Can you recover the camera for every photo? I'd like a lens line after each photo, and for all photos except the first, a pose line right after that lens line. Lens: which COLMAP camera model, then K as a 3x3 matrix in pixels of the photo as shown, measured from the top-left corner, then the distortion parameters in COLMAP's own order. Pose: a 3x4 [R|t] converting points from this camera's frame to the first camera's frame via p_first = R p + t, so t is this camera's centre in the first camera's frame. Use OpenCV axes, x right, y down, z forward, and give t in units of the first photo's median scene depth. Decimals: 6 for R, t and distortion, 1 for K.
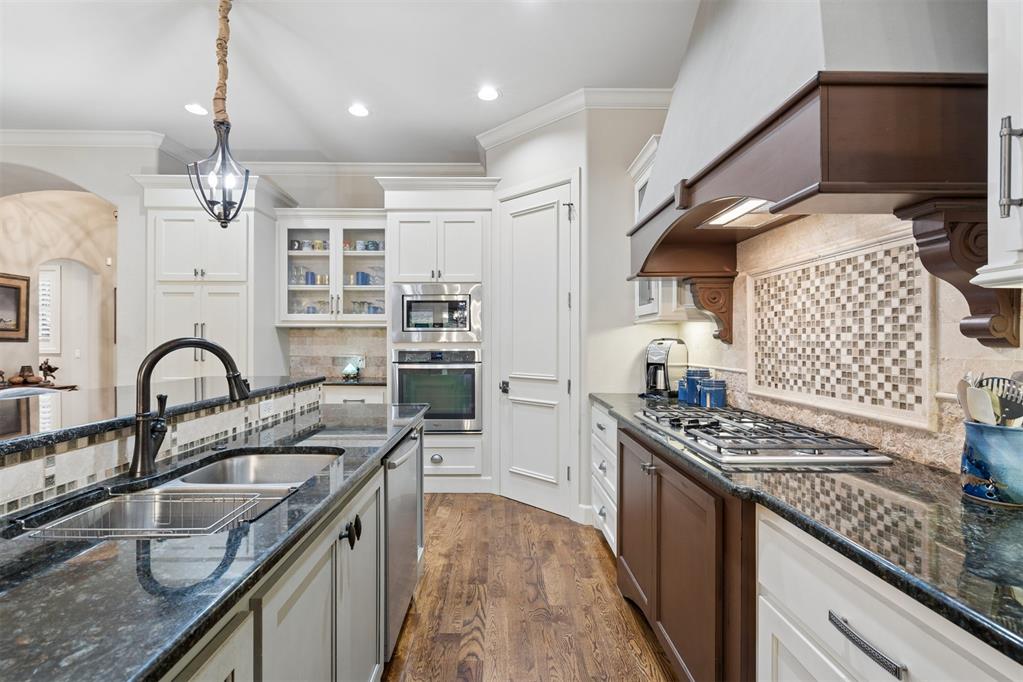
lens RADIAL K [[461.9, 0, 507.6], [0, 461.9, 341.1], [0, 0, 1]] dist [0.000647, 0.000329]
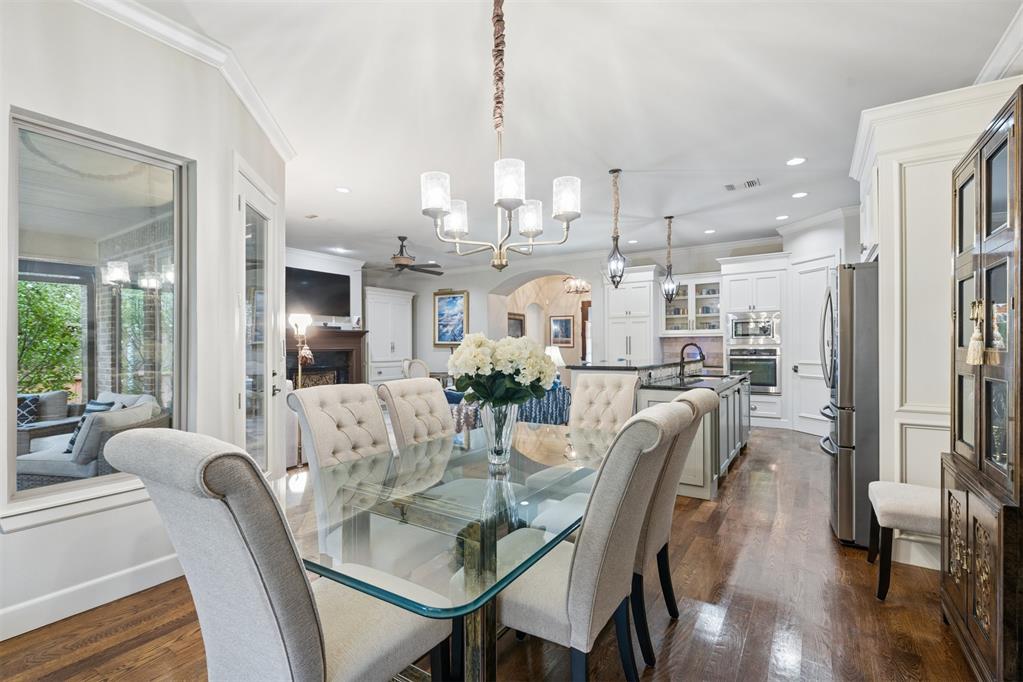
lens RADIAL K [[467.5, 0, 510.0], [0, 467.5, 346.1], [0, 0, 1]] dist [-0.001124, 0.000012]
pose [[0.824454, -0.007572, -0.565878, 0.184929], [0.008152, 0.999966, -0.001504, 0.008319], [0.565870, -0.003373, 0.824488, -1.922690]]
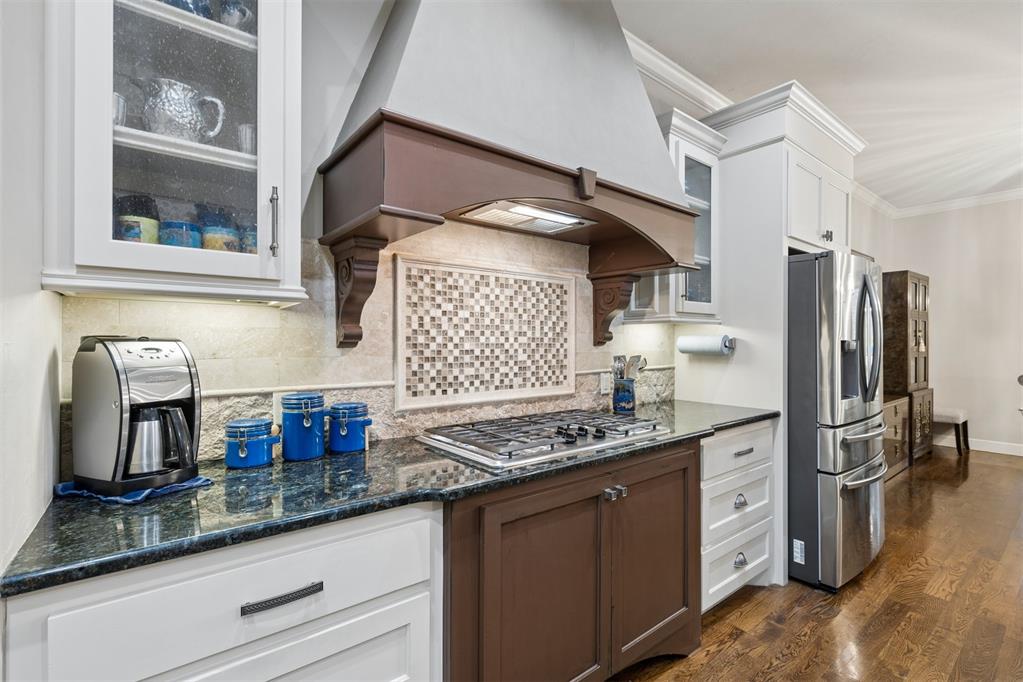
lens RADIAL K [[463.9, 0, 509.2], [0, 463.9, 344.7], [0, 0, 1]] dist [-0.003976, -0.000094]
pose [[-0.605774, -0.007995, 0.795597, -0.216698], [-0.003393, 0.999966, 0.007466, -0.003687], [-0.795630, 0.001823, -0.605781, 1.400127]]
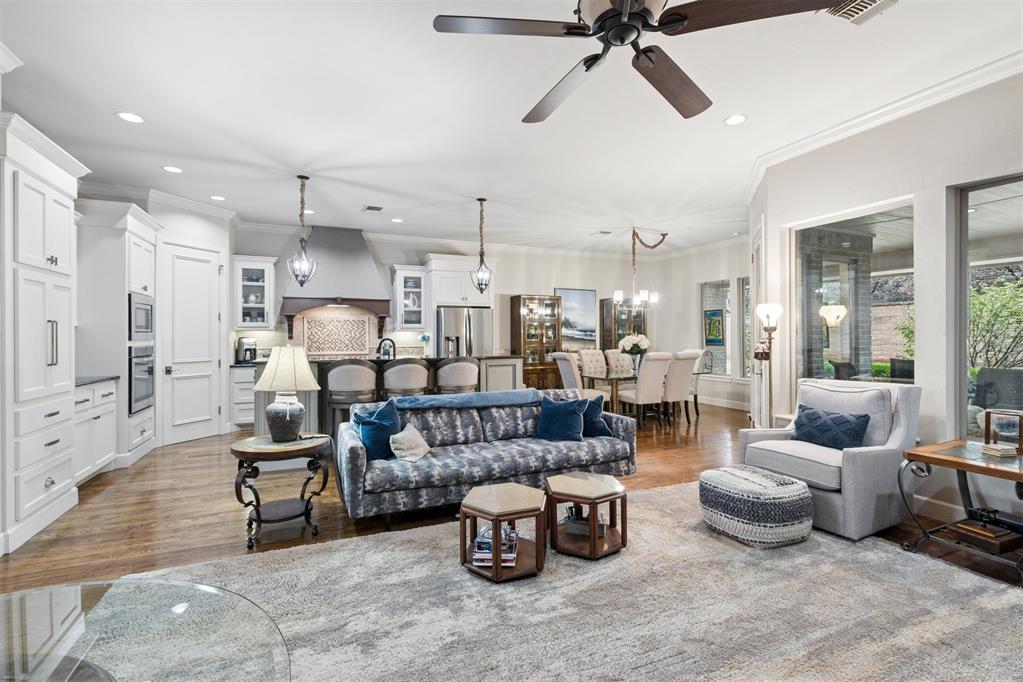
lens RADIAL K [[463.7, 0, 507.7], [0, 463.7, 339.3], [0, 0, 1]] dist [-0.003768, 0.000321]
pose [[-0.384156, -0.007093, 0.923241, -3.107192], [0.001908, 0.999962, 0.008476, -0.018140], [-0.923266, 0.005018, -0.384128, 0.991834]]
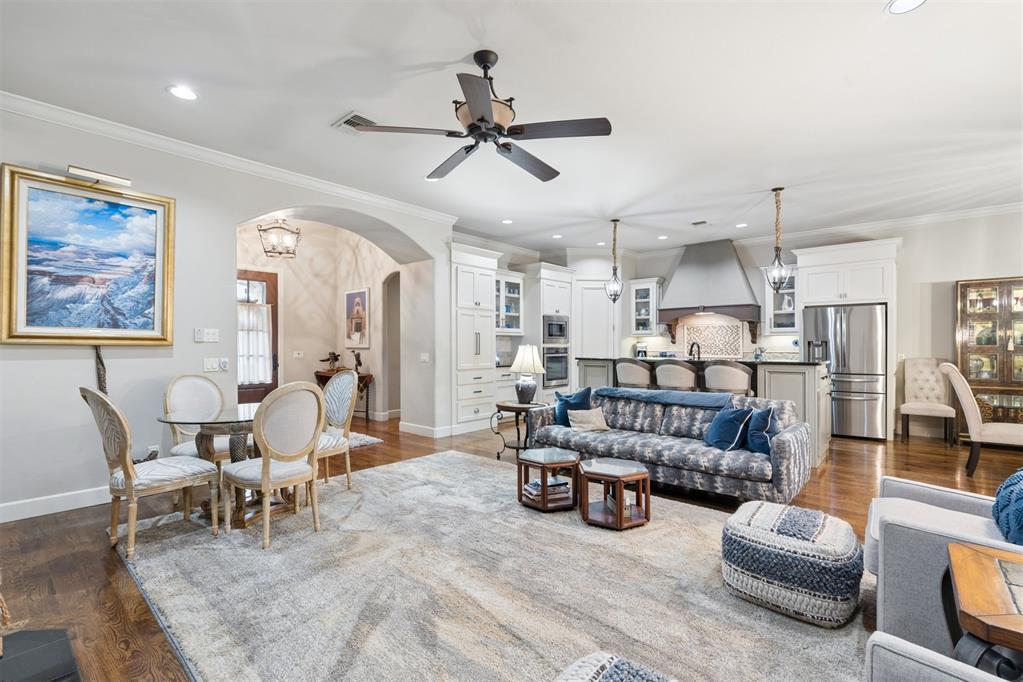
lens RADIAL K [[463.9, 0, 509.2], [0, 463.9, 344.7], [0, 0, 1]] dist [-0.003976, -0.000094]
pose [[0.674386, -0.002521, 0.738374, -3.315012], [0.001460, 0.999997, 0.002081, 0.005311], [-0.738377, -0.000325, 0.674388, -0.475853]]
